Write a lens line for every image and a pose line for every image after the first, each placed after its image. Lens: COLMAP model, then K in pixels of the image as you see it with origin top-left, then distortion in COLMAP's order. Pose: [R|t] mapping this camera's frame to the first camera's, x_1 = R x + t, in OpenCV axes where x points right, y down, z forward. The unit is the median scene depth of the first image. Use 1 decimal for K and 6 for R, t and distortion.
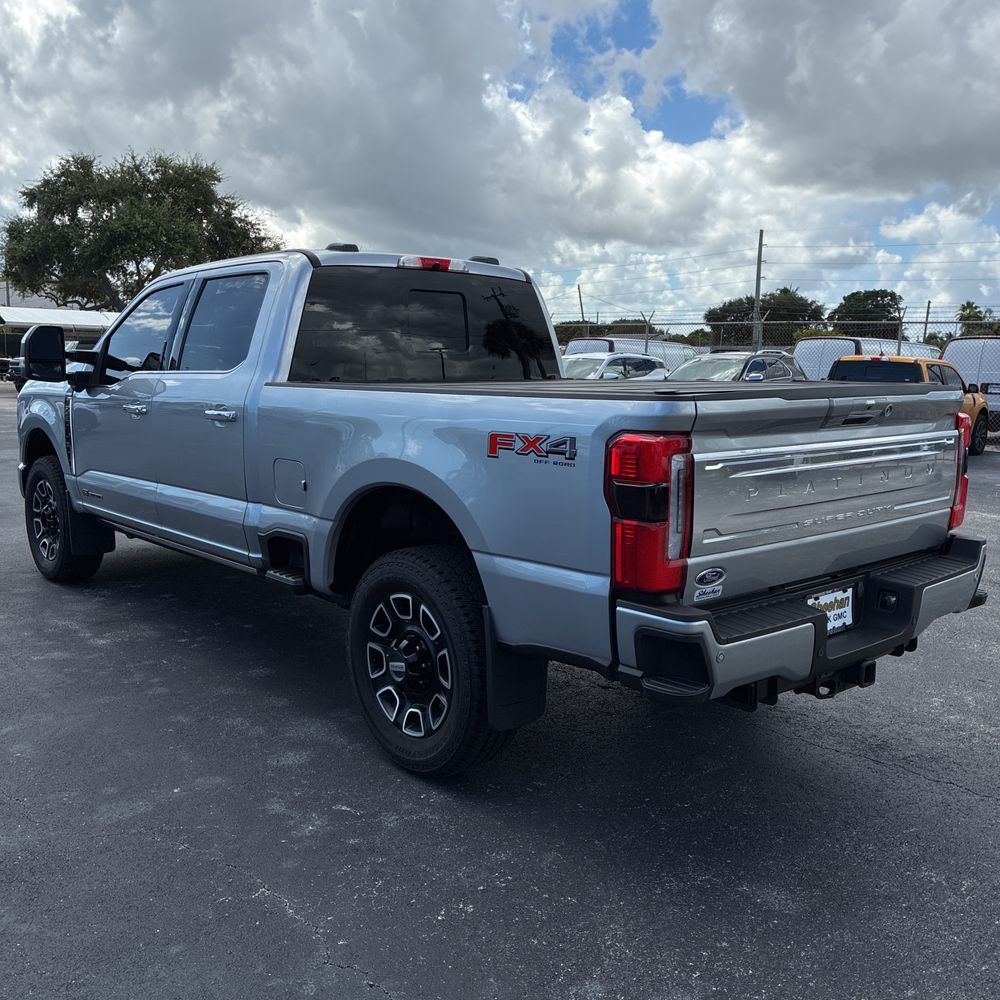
lens RADIAL K [[1010.1, 0, 500.0], [0, 1010.1, 500.0], [0, 0, 1]] dist [0.024646, 0.002121]
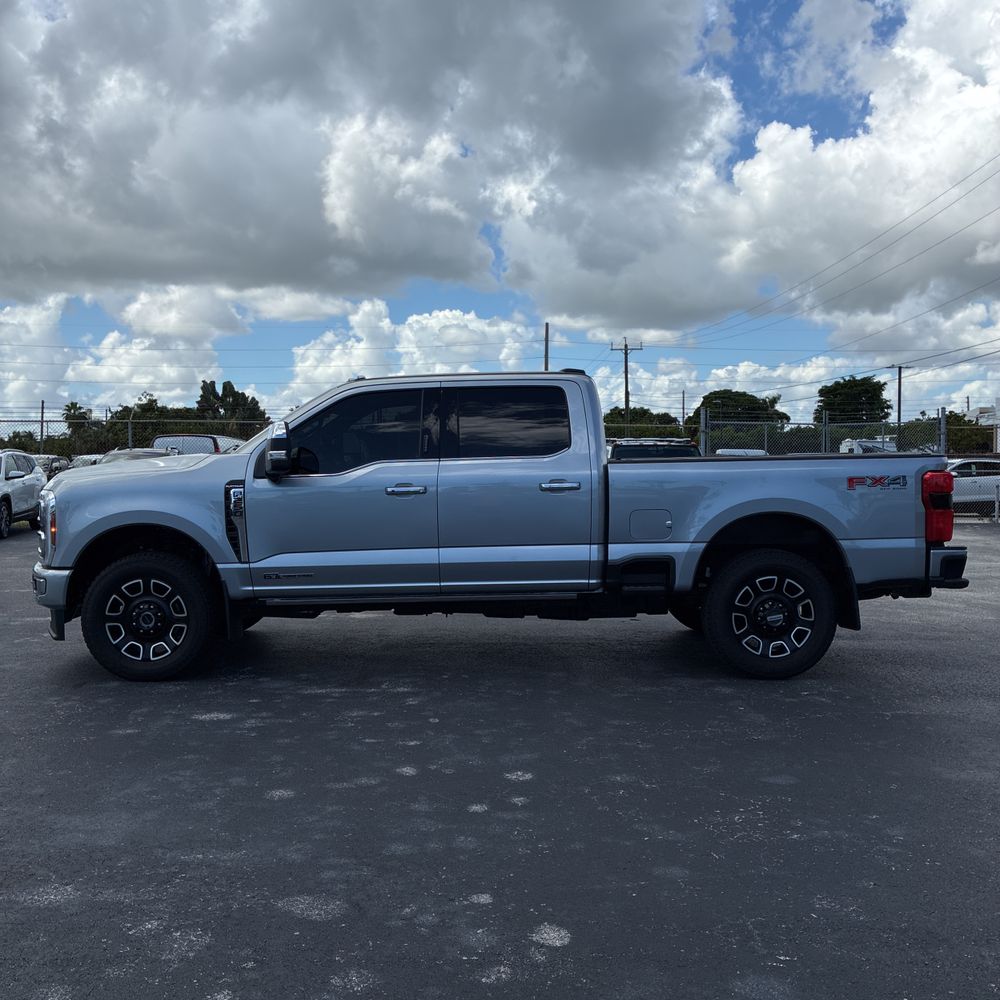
lens RADIAL K [[1010.1, 0, 500.0], [0, 1010.1, 500.0], [0, 0, 1]] dist [0.024646, 0.002121]
pose [[0.657590, -0.054658, 0.751391, -1.546195], [0.126696, 0.991183, -0.038778, -0.025815], [-0.742646, 0.120698, 0.658717, 0.159818]]
